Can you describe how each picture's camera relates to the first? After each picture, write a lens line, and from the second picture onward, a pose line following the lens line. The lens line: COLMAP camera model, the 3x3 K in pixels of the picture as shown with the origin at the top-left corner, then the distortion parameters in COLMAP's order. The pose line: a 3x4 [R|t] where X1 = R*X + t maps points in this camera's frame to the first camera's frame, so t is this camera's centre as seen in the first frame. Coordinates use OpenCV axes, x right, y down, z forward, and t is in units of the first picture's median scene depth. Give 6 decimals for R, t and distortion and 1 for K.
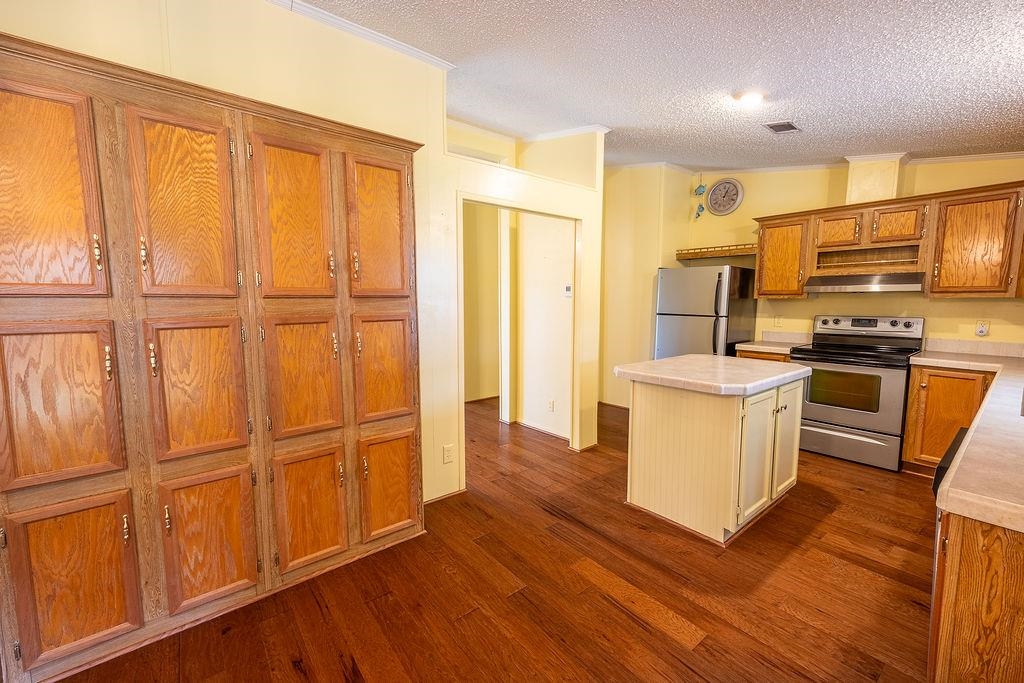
lens RADIAL K [[411.2, 0, 514.6], [0, 411.2, 341.7], [0, 0, 1]] dist [0.002312, 0.000190]
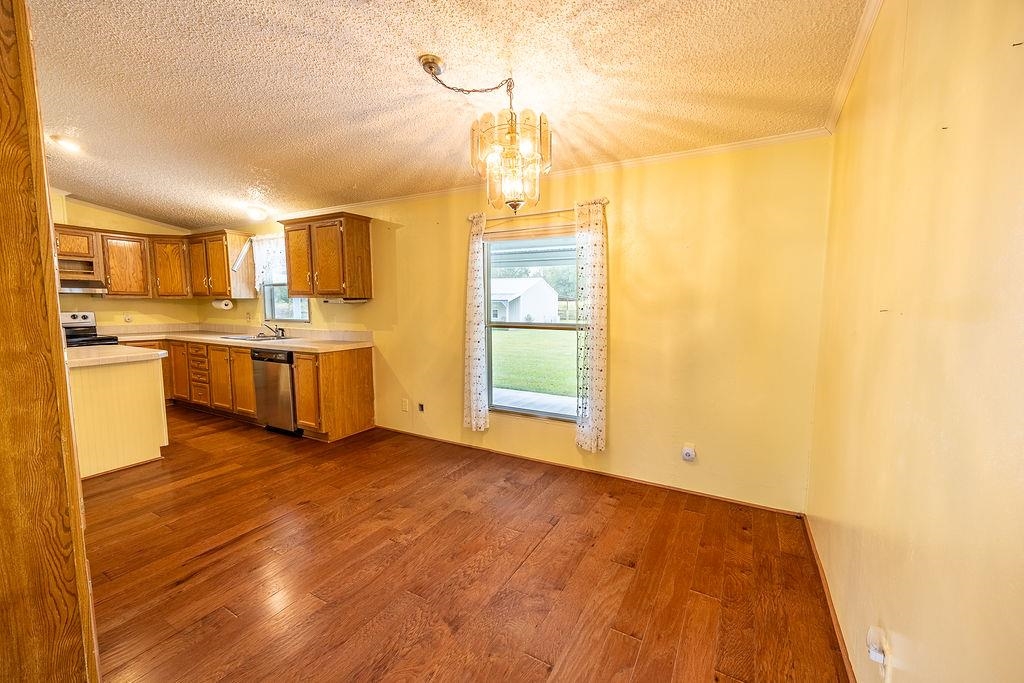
lens RADIAL K [[411.2, 0, 513.7], [0, 411.2, 340.6], [0, 0, 1]] dist [0.002312, 0.000190]
pose [[-0.370346, -0.087493, 0.924764, -1.002302], [0.081556, 0.988647, 0.126199, -0.023583], [-0.925307, 0.122157, -0.359006, 0.196619]]
